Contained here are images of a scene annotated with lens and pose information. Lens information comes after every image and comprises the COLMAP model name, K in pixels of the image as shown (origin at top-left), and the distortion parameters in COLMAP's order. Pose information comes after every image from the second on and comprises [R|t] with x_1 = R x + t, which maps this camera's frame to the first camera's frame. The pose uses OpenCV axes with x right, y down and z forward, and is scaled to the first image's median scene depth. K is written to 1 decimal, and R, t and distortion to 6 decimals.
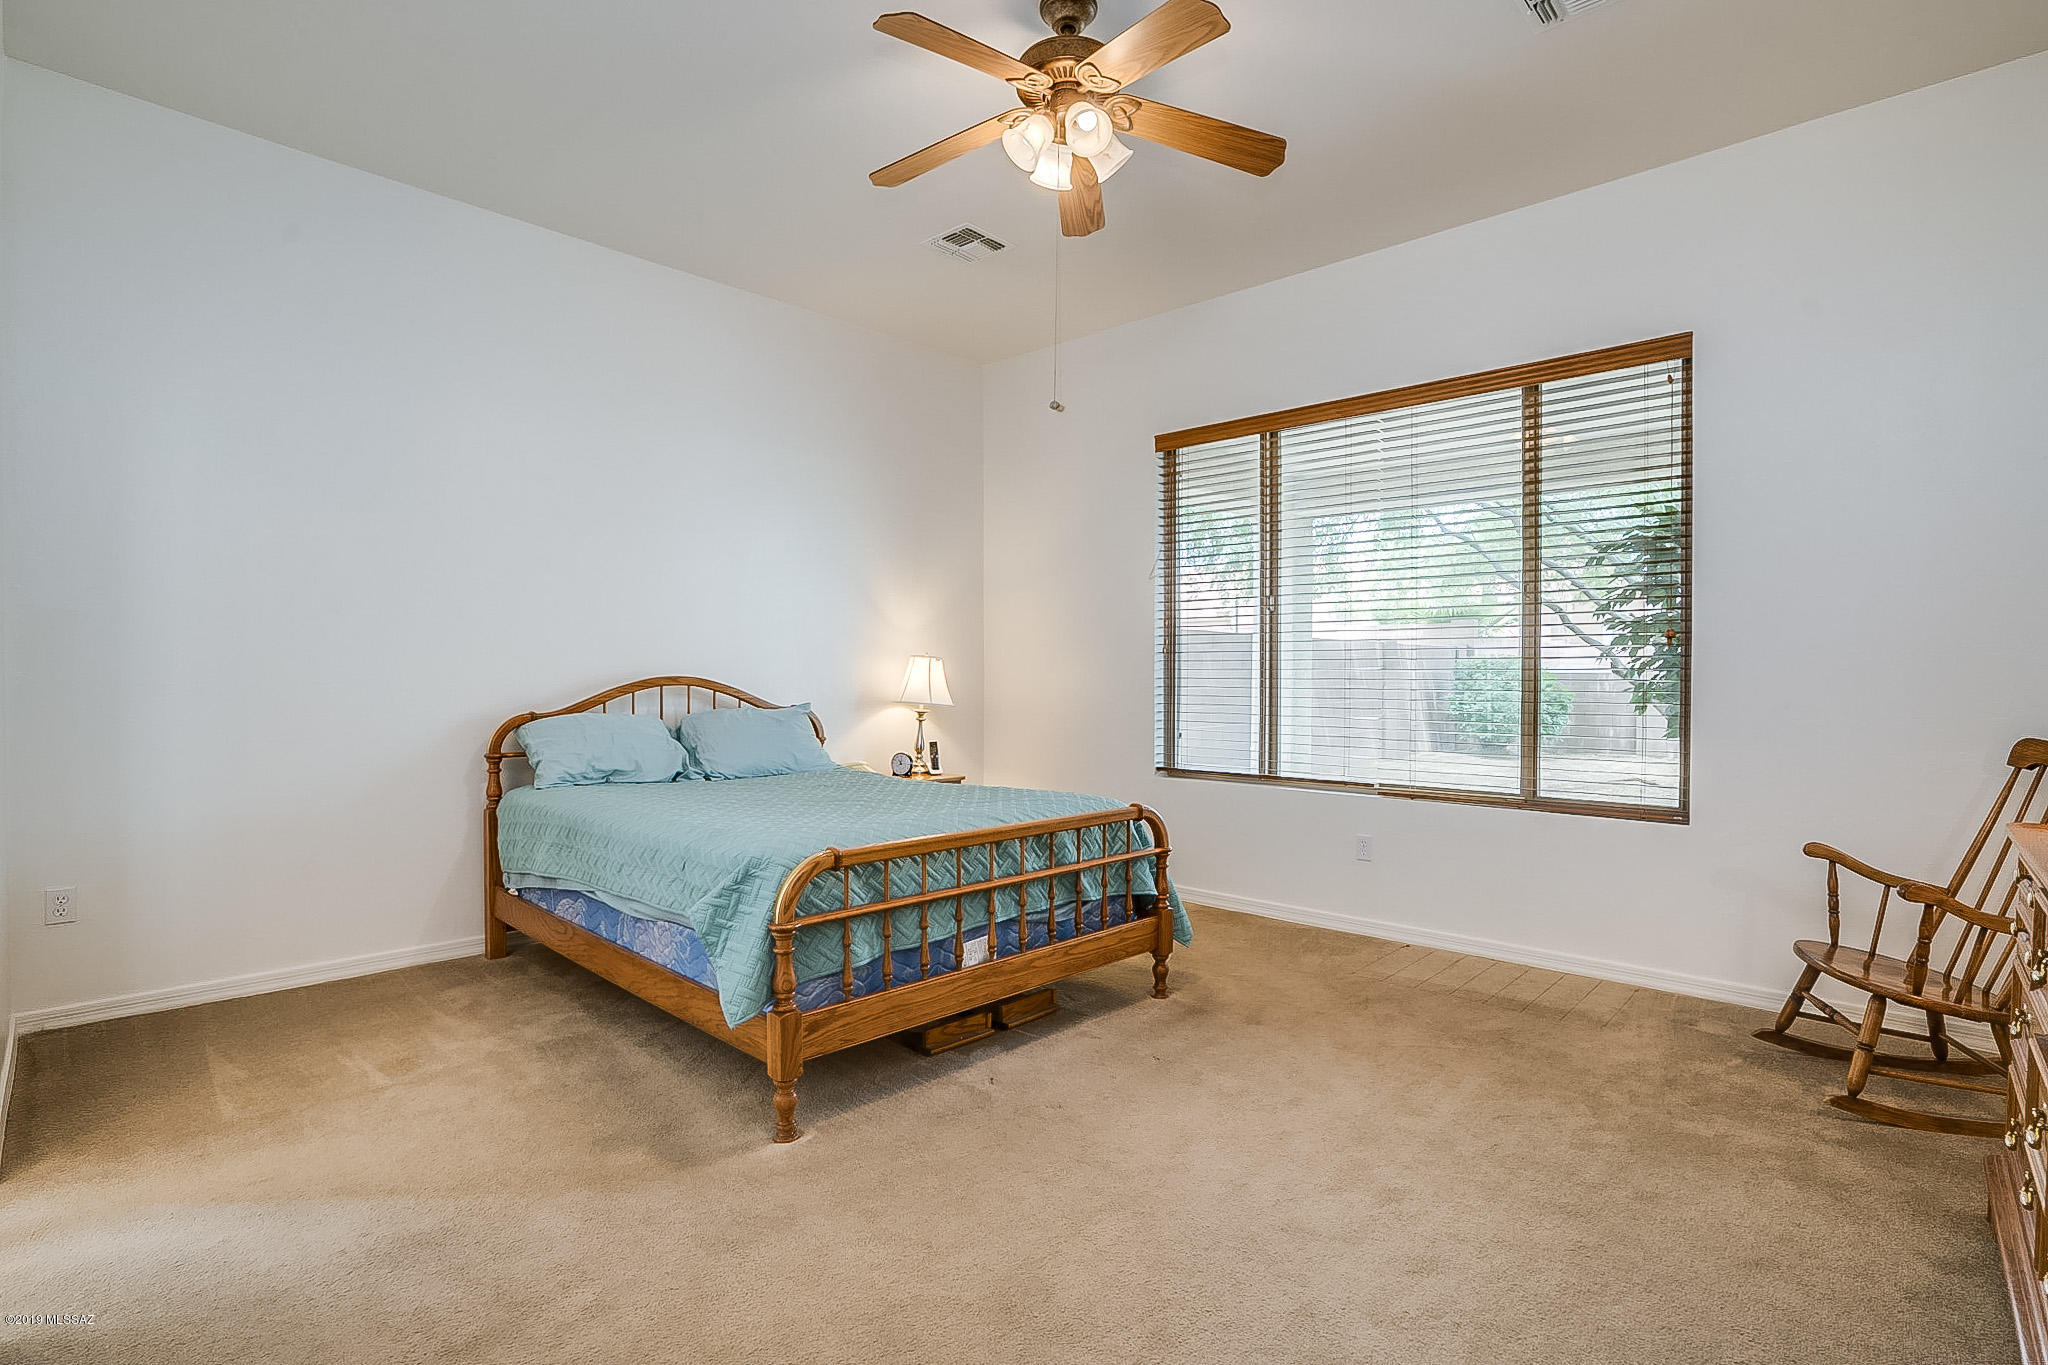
lens RADIAL K [[959.7, 0, 1032.5], [0, 959.7, 690.2], [0, 0, 1]] dist [-0.057529, 0.022096]
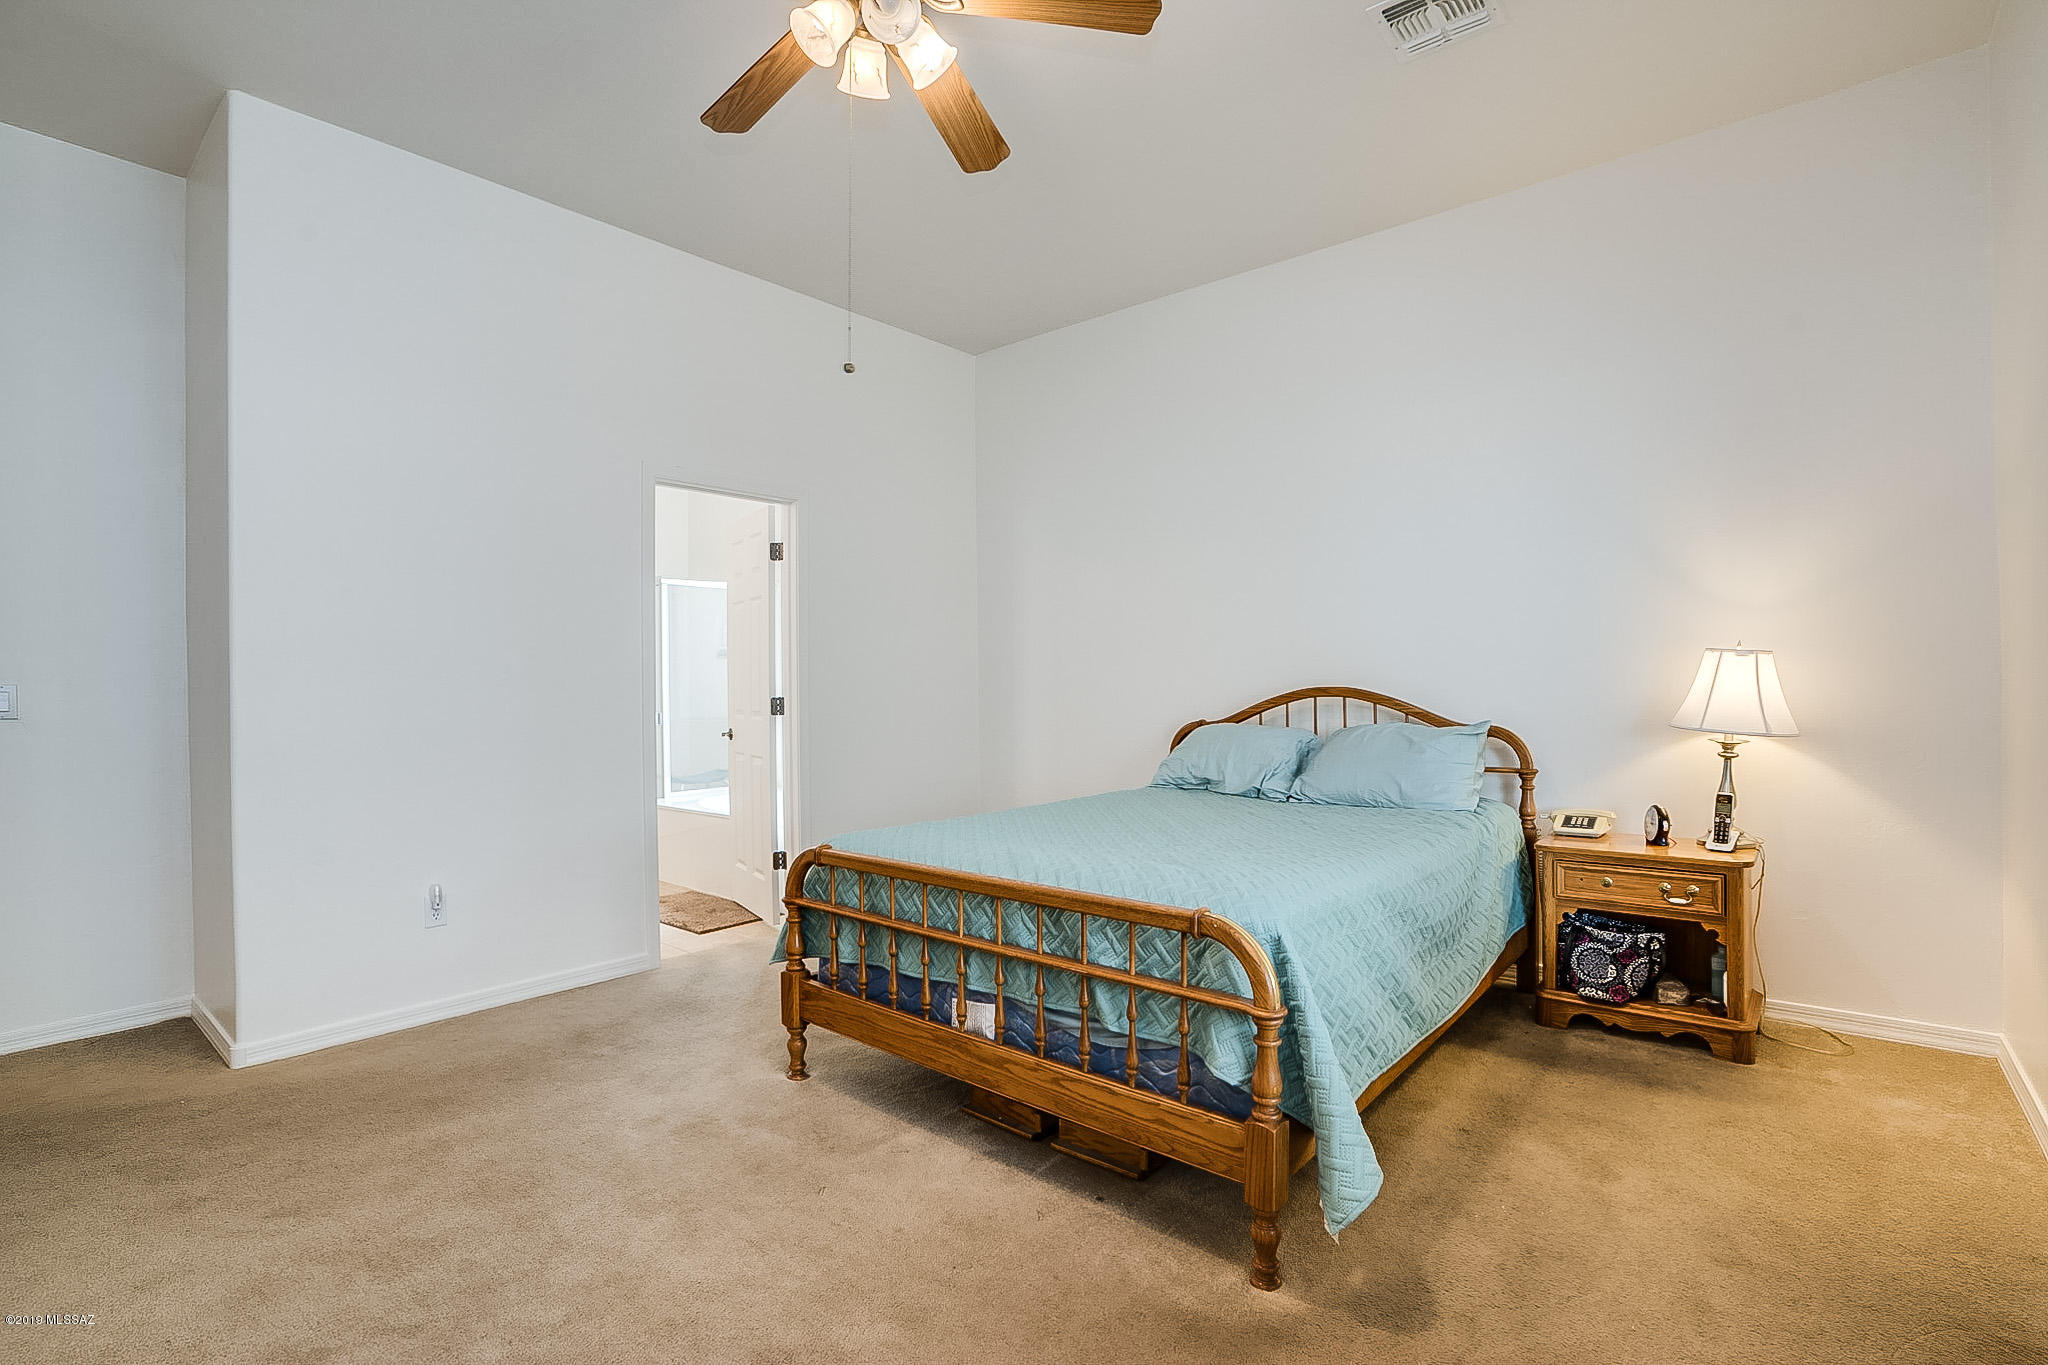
lens RADIAL K [[959.7, 0, 1032.5], [0, 959.7, 690.2], [0, 0, 1]] dist [-0.057529, 0.022096]
pose [[0.062666, 0.001032, -0.998034, 0.566251], [-0.003206, 0.999995, 0.000833, -0.011715], [0.998029, 0.003148, 0.062669, 0.719327]]
